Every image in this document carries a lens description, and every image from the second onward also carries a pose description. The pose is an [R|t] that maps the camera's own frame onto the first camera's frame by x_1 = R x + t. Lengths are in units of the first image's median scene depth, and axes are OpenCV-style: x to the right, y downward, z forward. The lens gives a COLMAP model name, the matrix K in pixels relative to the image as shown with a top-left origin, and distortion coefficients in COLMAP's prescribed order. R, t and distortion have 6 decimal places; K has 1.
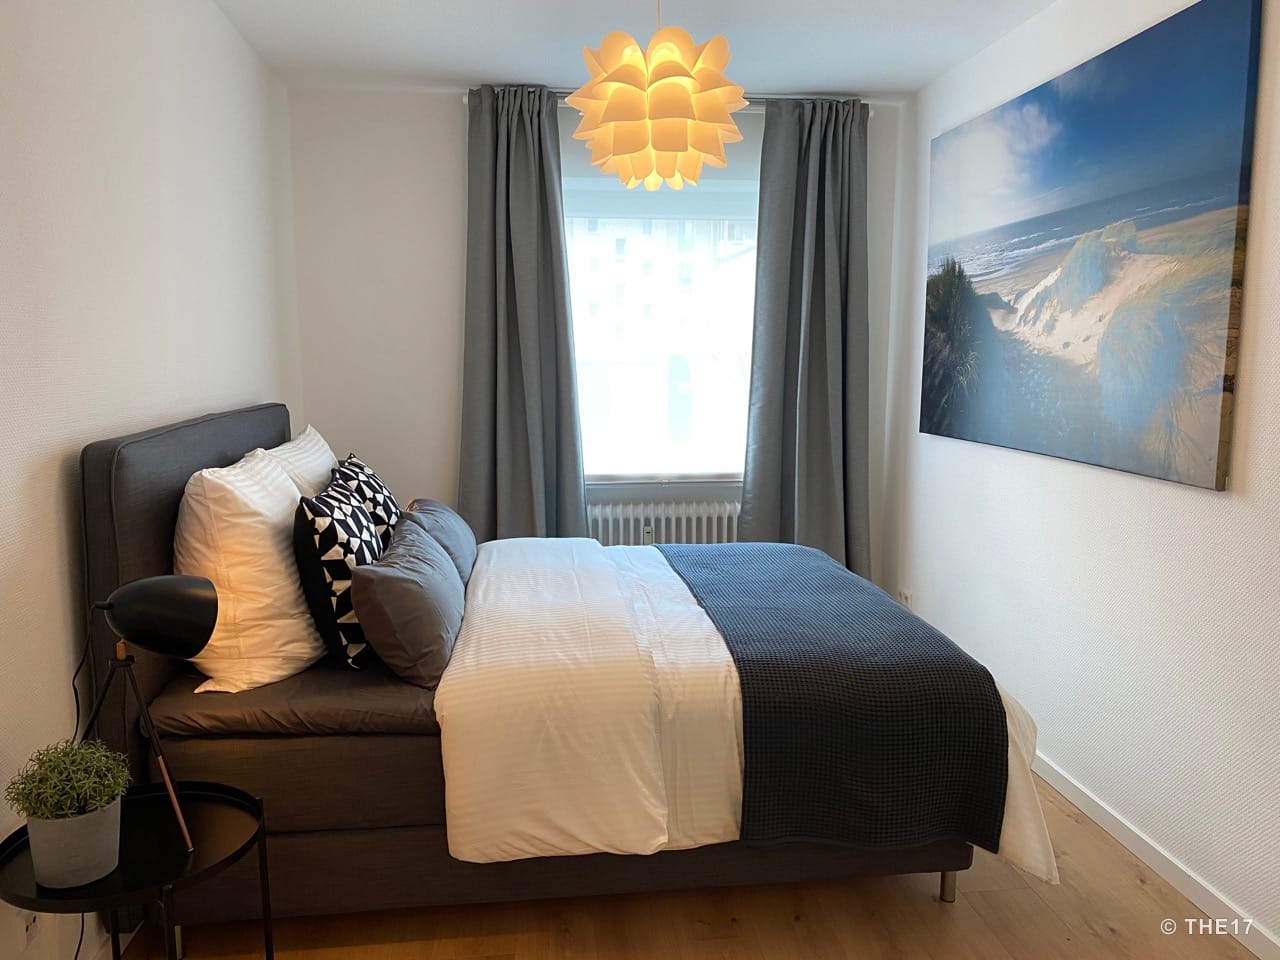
lens RADIAL K [[969.7, 0, 640.4], [0, 969.7, 476.6], [0, 0, 1]] dist [0.012607, -0.022544]
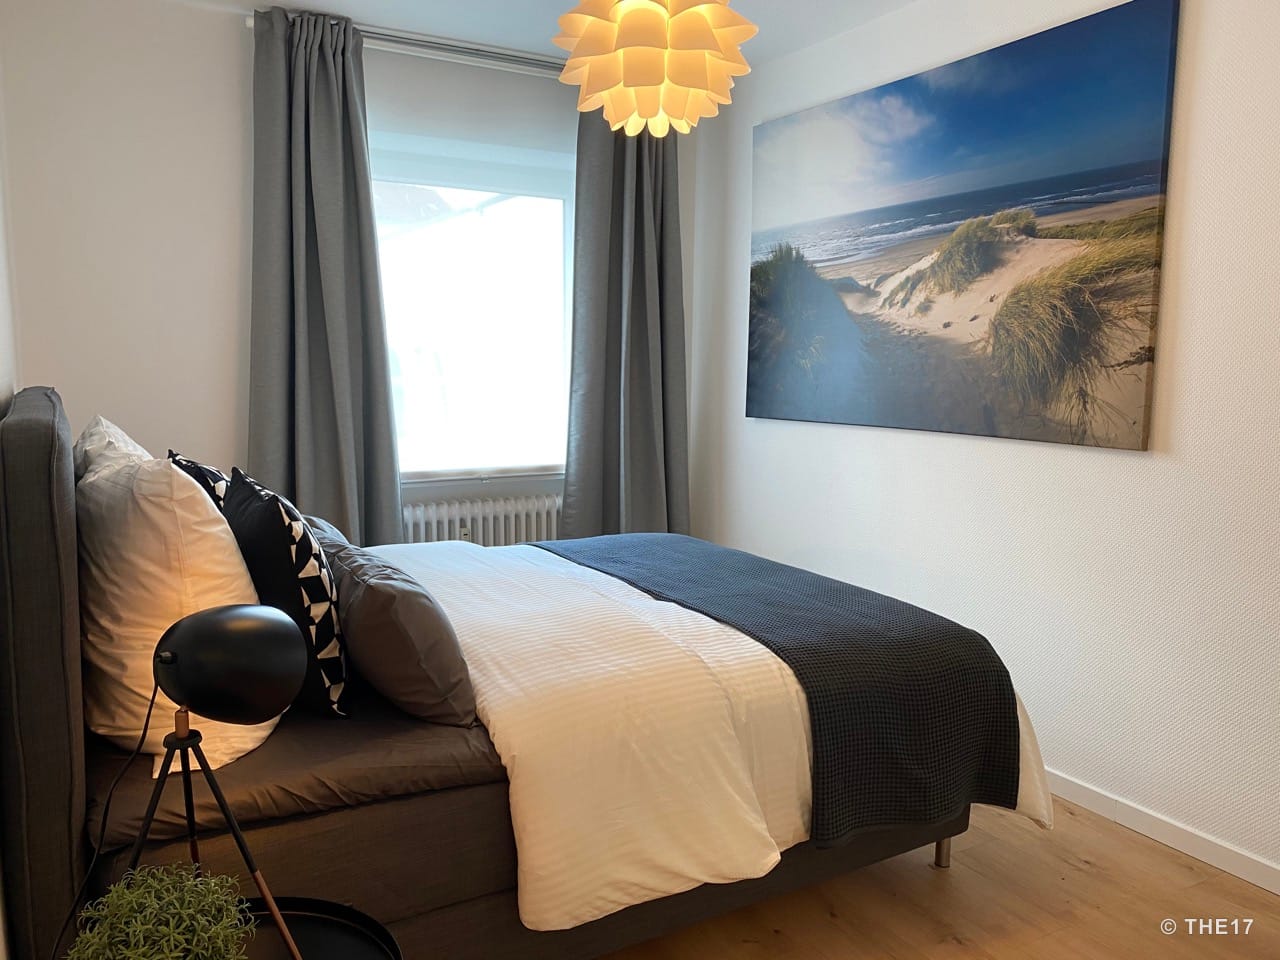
lens RADIAL K [[969.7, 0, 639.1], [0, 969.7, 481.0], [0, 0, 1]] dist [0.012607, -0.022544]
pose [[0.919681, -0.042102, 0.390403, -0.344453], [0.042767, 0.999061, 0.006994, 0.015278], [-0.390331, 0.010264, 0.920617, 0.184083]]
